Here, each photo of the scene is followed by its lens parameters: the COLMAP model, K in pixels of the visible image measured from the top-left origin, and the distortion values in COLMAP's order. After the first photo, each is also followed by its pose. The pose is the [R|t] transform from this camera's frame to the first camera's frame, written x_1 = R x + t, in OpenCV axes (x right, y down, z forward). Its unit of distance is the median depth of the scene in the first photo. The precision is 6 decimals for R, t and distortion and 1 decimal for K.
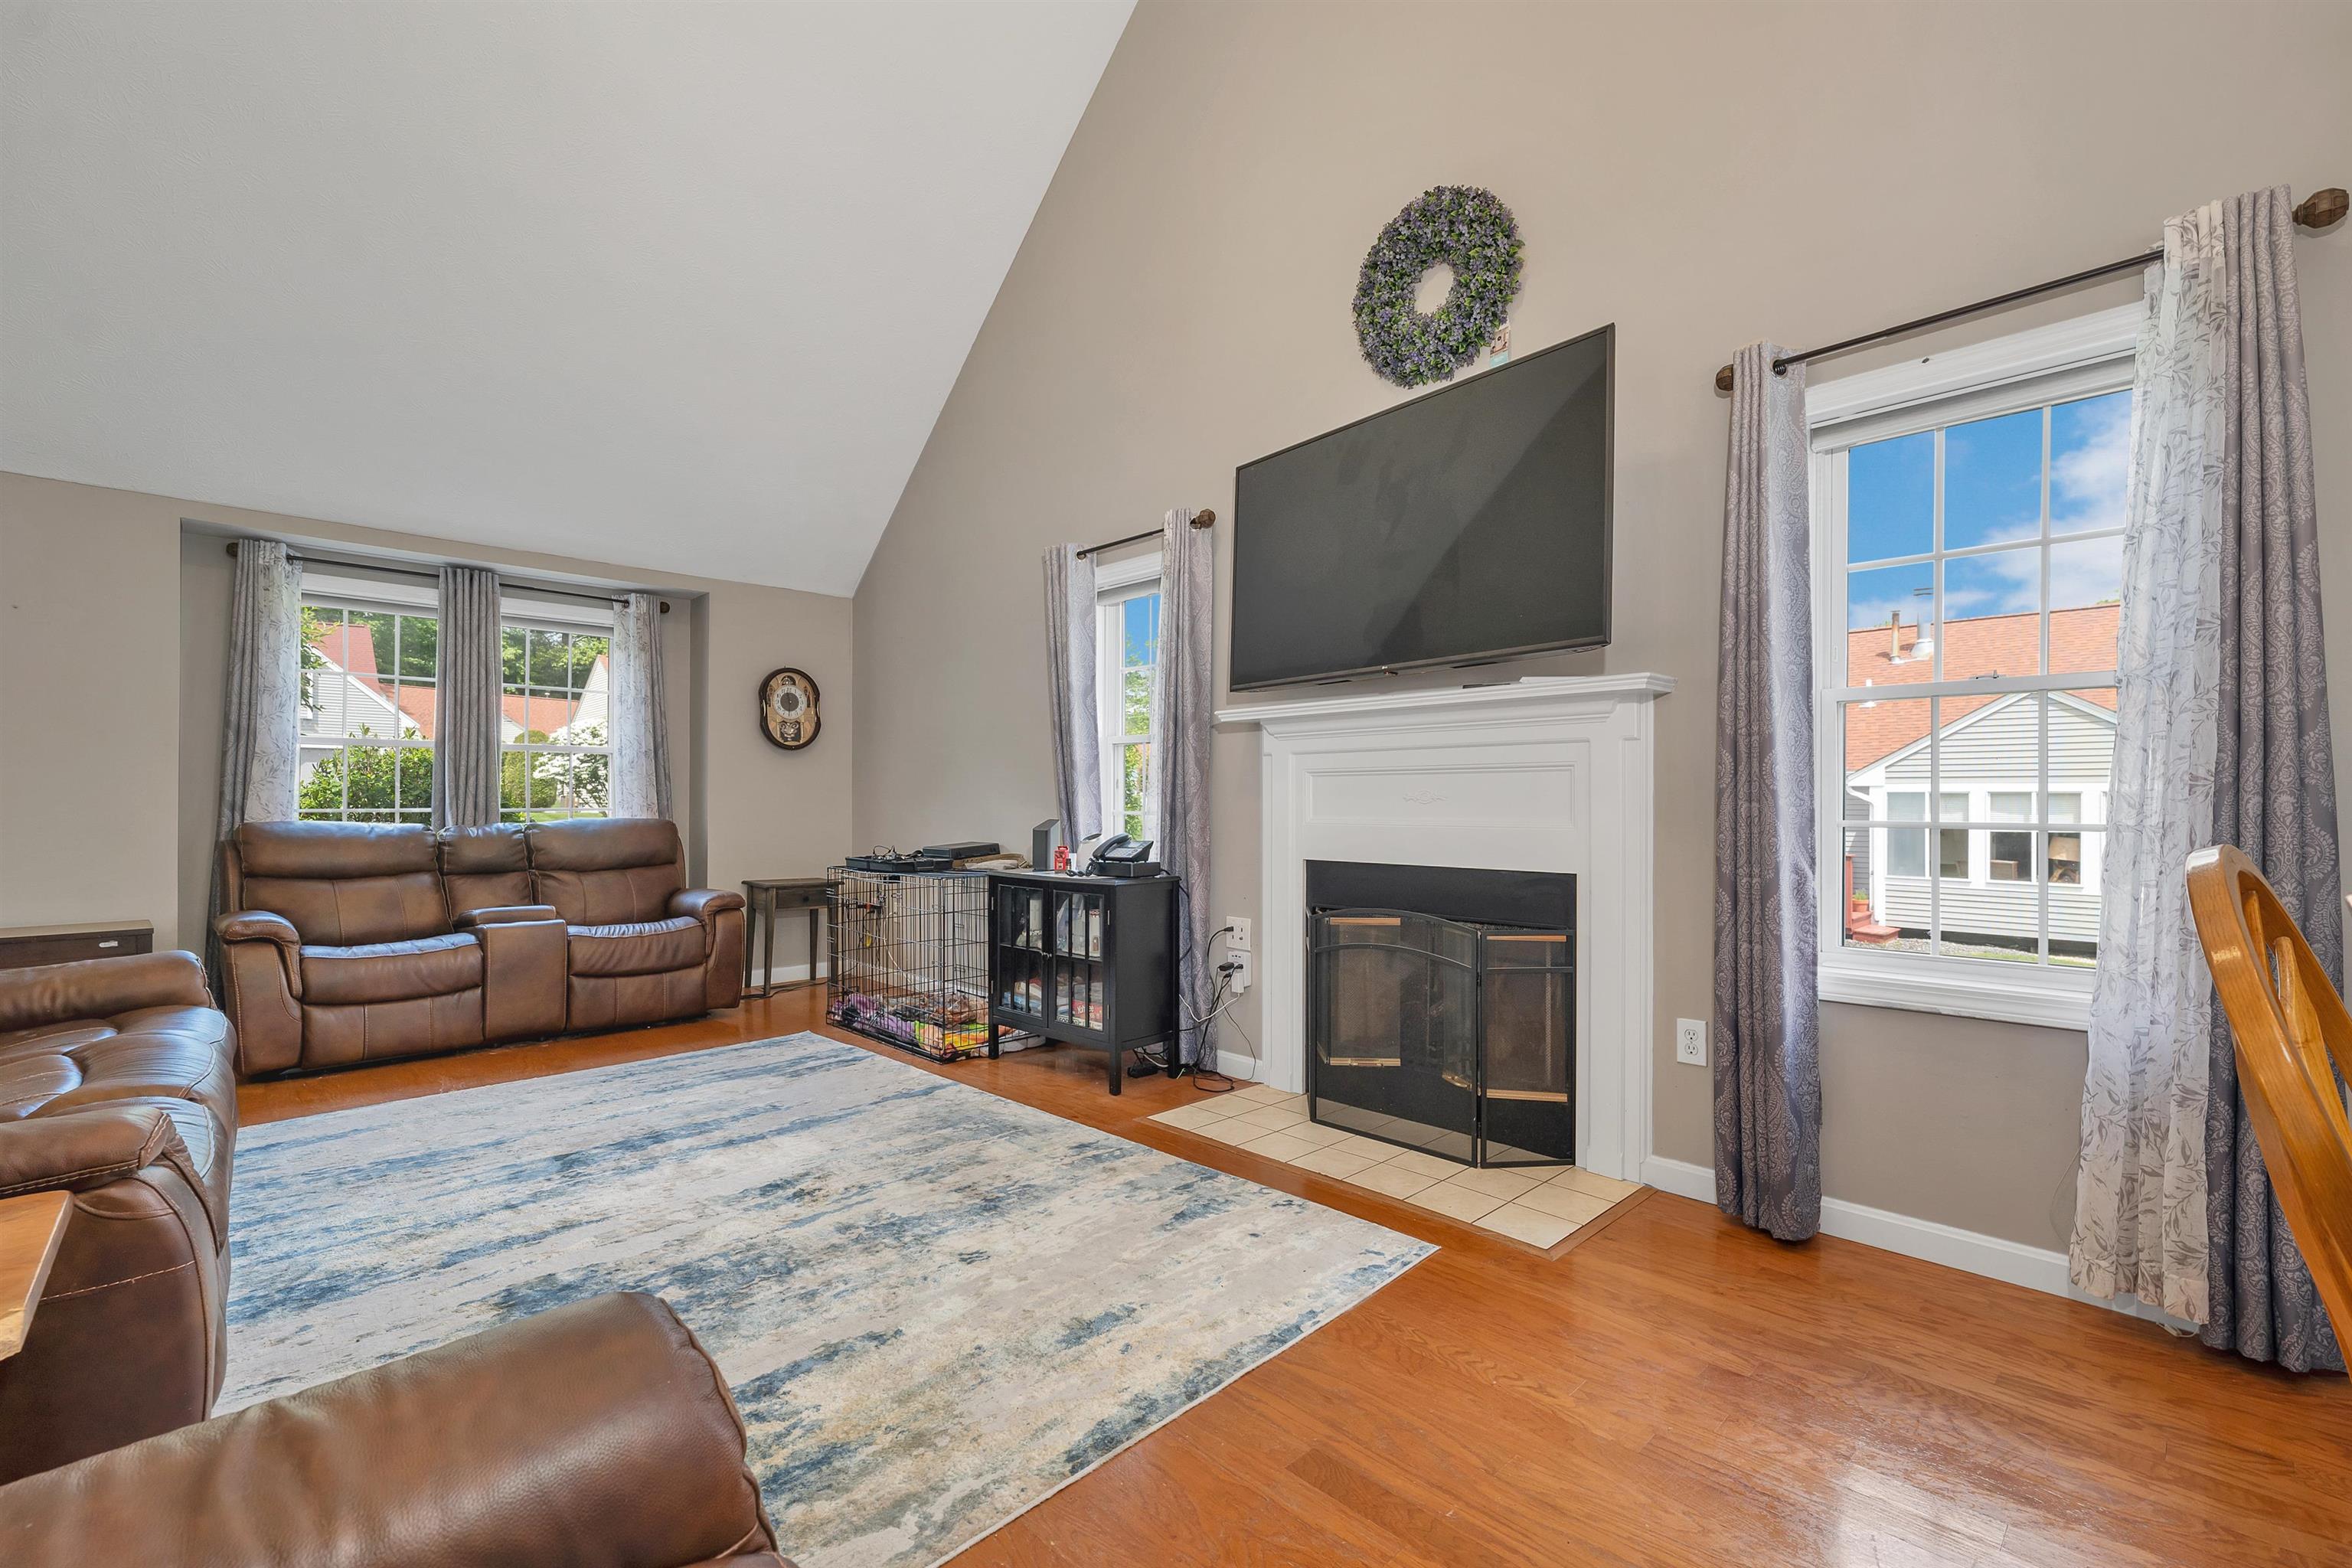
lens RADIAL K [[1019.2, 0, 1185.5], [0, 1019.2, 796.0], [0, 0, 1]] dist [0.004204, -0.001157]
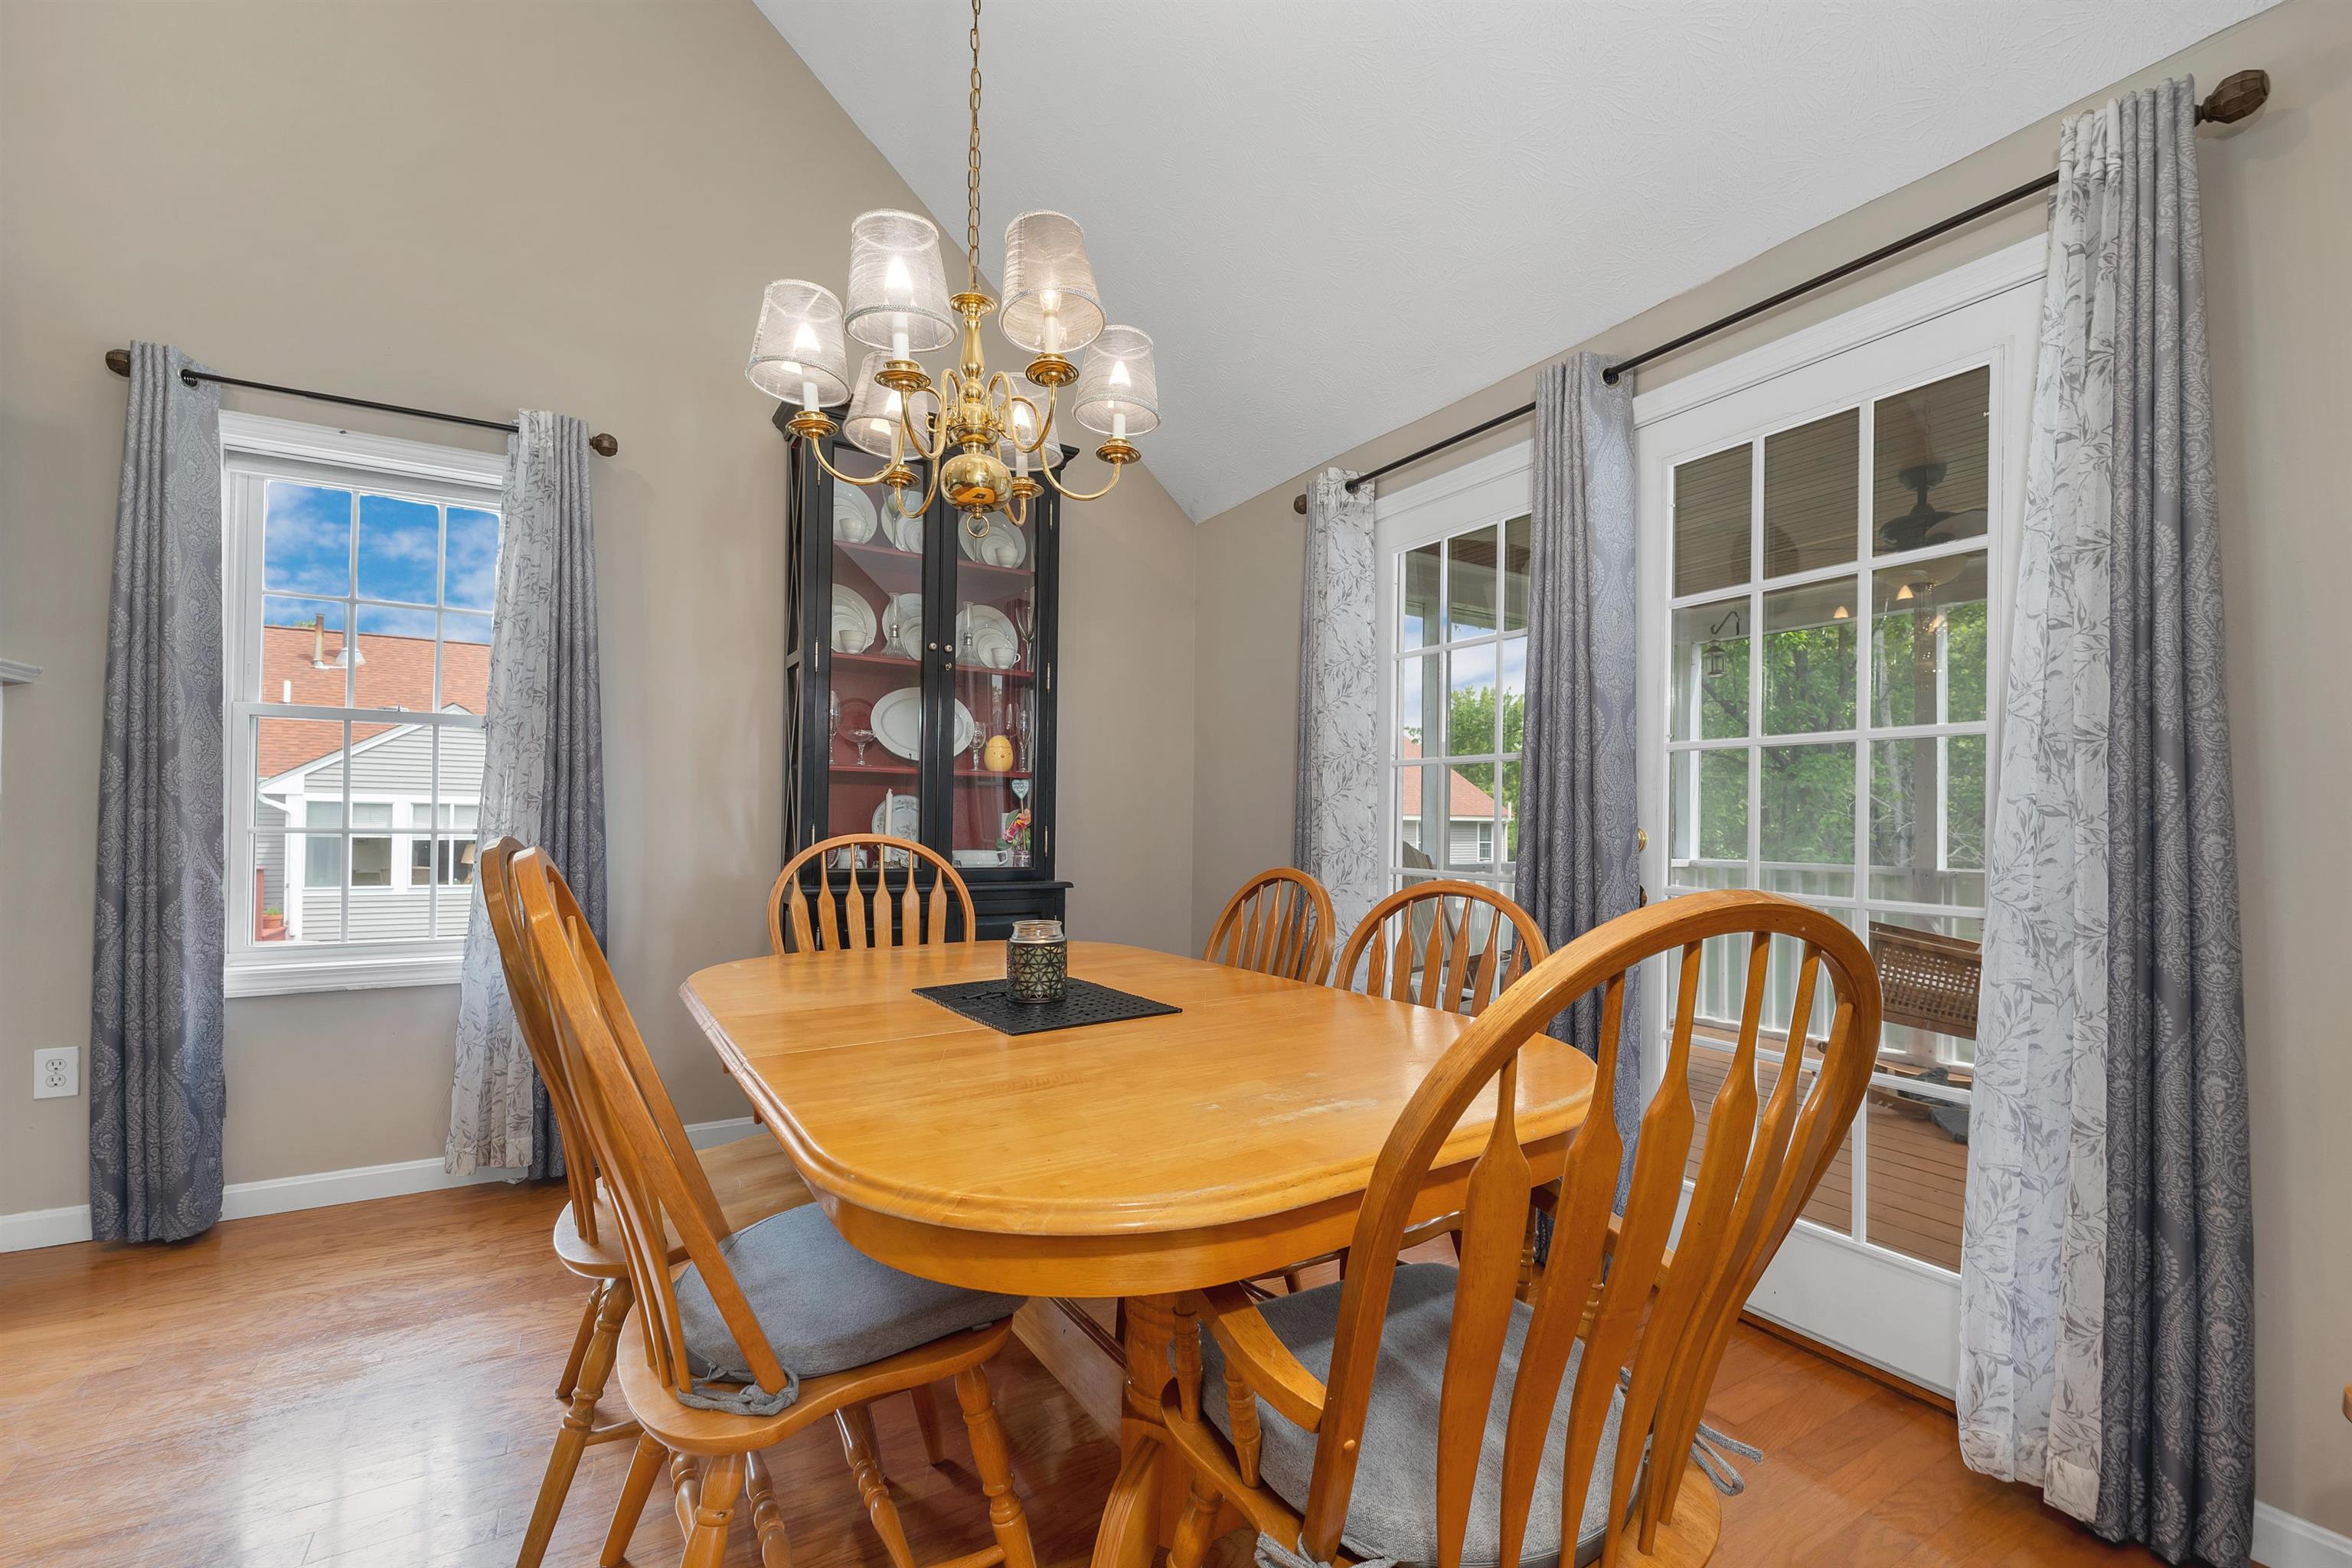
lens RADIAL K [[975.0, 0, 1173.2], [0, 975.0, 819.7], [0, 0, 1]] dist [0.002089, -0.000445]
pose [[0.240463, 0.004327, 0.970649, -0.120528], [-0.017627, 0.999845, -0.000090, -0.000368], [-0.970498, -0.017088, 0.240502, -0.184609]]
